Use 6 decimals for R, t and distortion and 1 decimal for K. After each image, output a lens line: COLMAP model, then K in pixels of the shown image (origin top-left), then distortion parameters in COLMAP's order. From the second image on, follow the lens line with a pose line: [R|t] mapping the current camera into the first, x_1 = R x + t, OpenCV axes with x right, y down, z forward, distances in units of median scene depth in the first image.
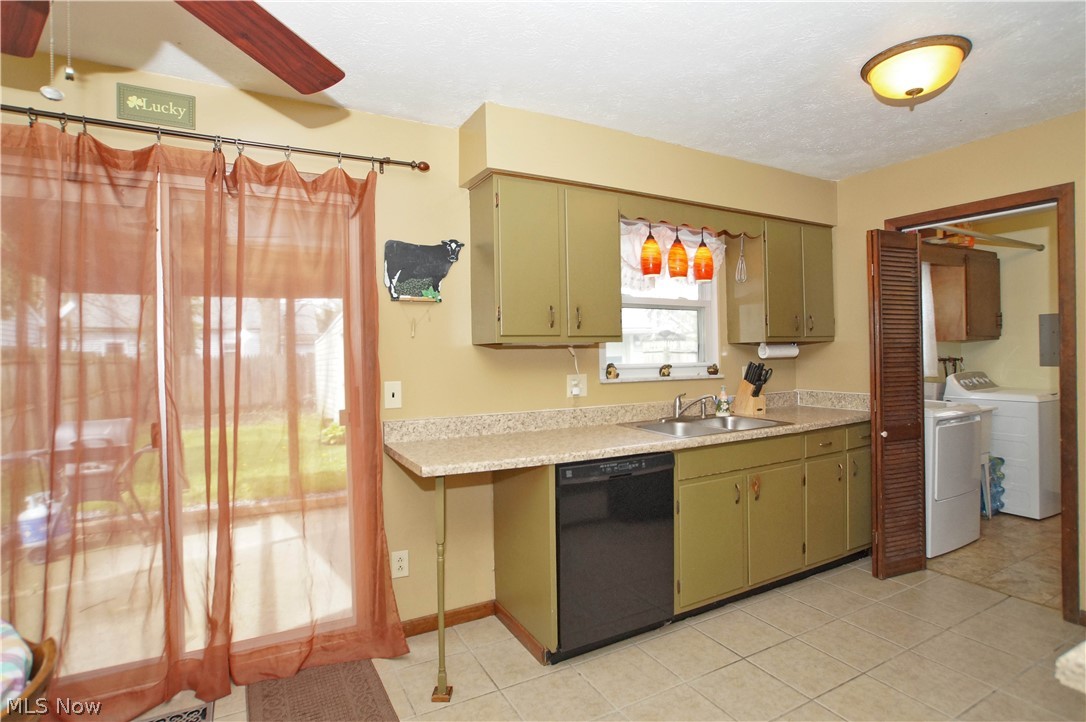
lens RADIAL K [[543.8, 0, 537.1], [0, 543.8, 359.9], [0, 0, 1]] dist [-0.006989, 0.000127]
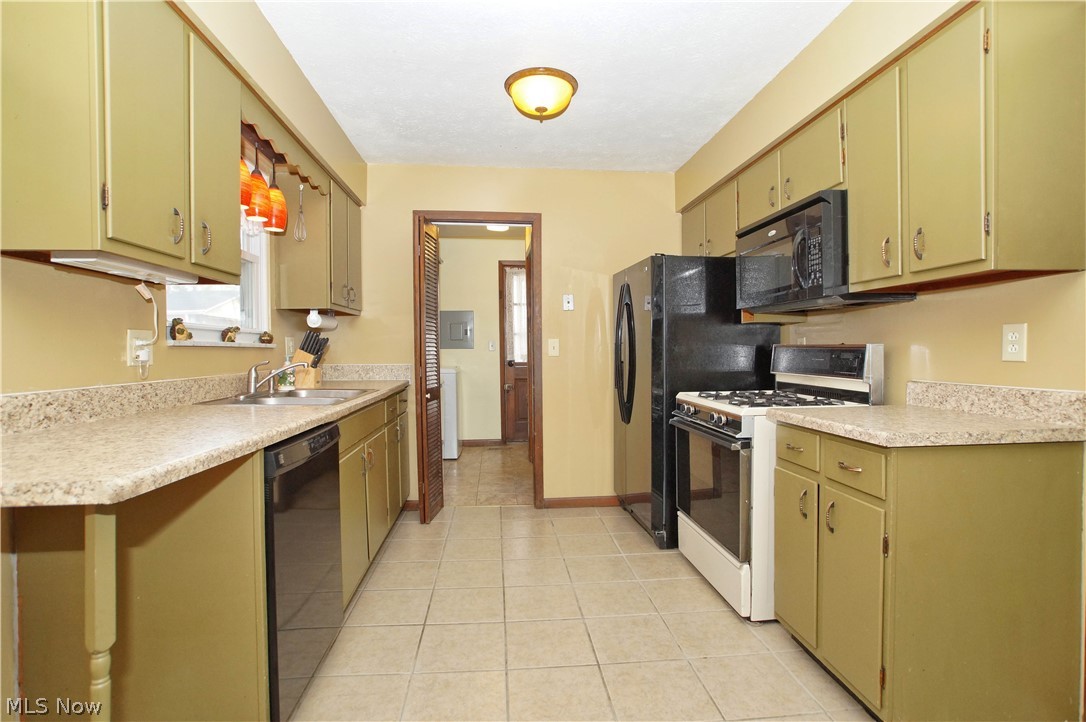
lens RADIAL K [[543.8, 0, 536.6], [0, 543.8, 352.4], [0, 0, 1]] dist [-0.006989, 0.000127]
pose [[0.424858, 0.010784, 0.905196, -0.299465], [0.004612, 0.999890, -0.014077, 0.062599], [-0.905248, 0.010156, 0.424762, 0.302227]]
